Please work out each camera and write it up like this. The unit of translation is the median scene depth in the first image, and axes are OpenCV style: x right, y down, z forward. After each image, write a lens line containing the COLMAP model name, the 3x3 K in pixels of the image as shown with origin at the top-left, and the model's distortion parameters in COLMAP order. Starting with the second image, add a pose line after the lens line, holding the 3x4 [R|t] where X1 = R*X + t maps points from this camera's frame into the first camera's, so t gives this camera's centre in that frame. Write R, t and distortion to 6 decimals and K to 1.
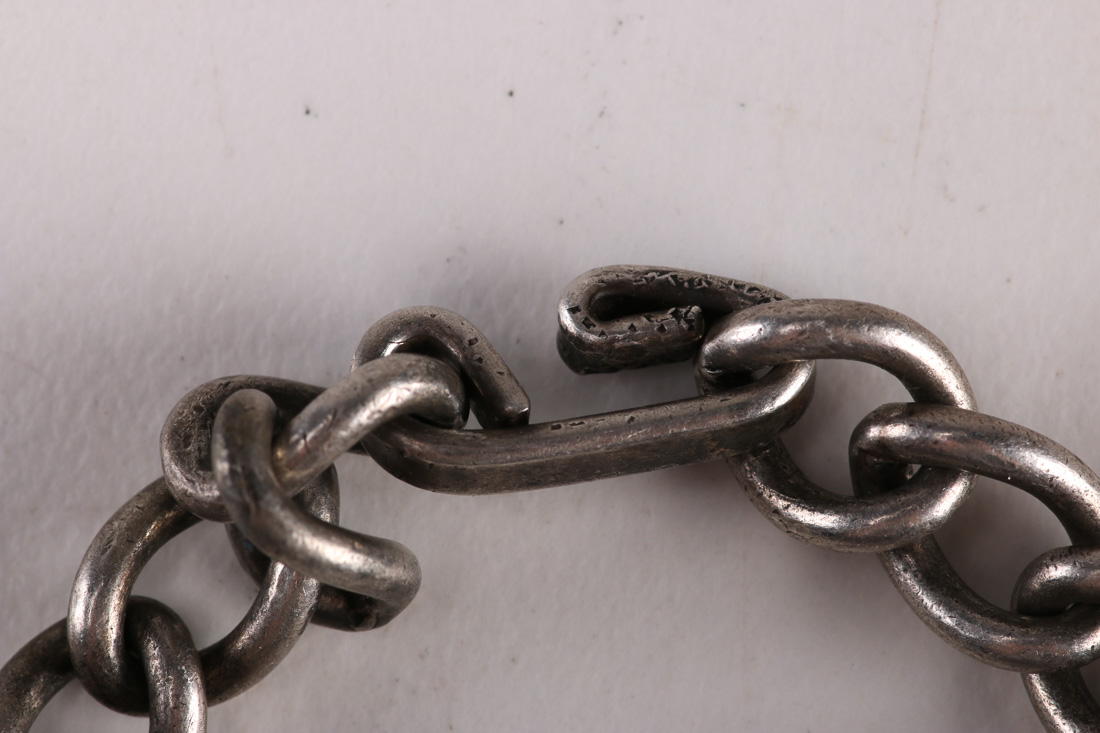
lens RADIAL K [[5148.9, 0, 550.3], [0, 5148.9, 366.5], [0, 0, 1]] dist [0.163648, 0.000000]
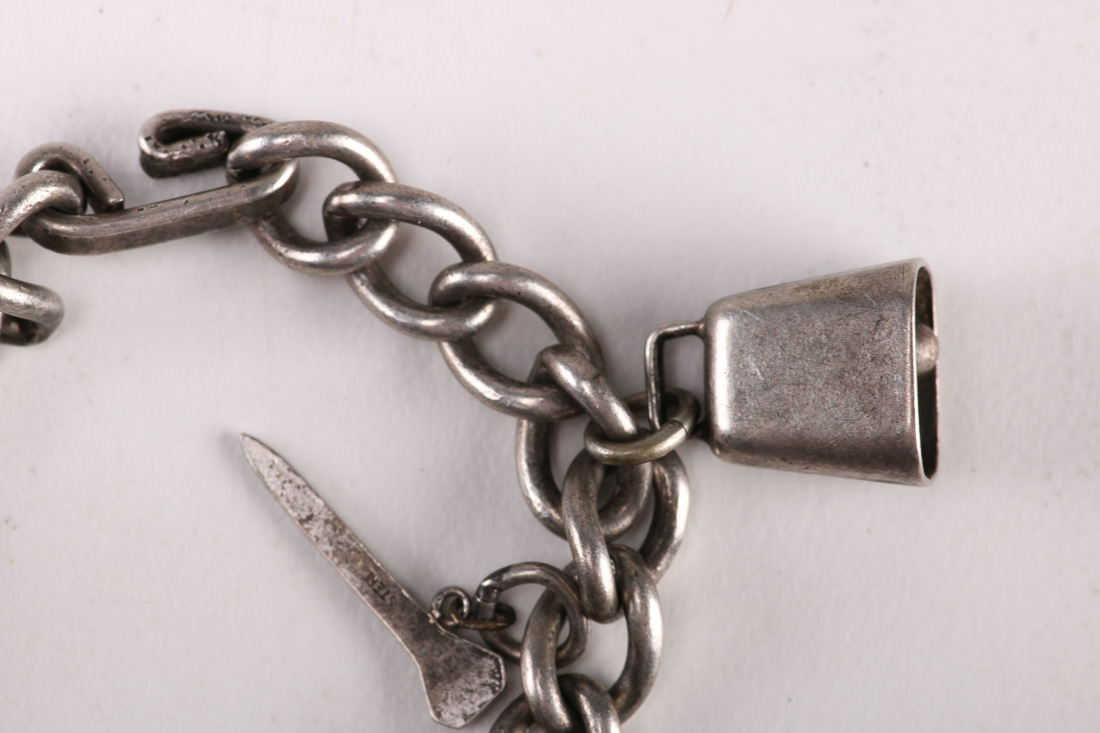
lens RADIAL K [[5148.9, 0, 549.3], [0, 5148.9, 366.2], [0, 0, 1]] dist [0.163648, 0.000000]
pose [[0.996722, -0.067959, 0.043897, 0.054914], [0.068503, 0.997590, -0.011015, 0.087755], [-0.043042, 0.013986, 0.998975, -0.635159]]
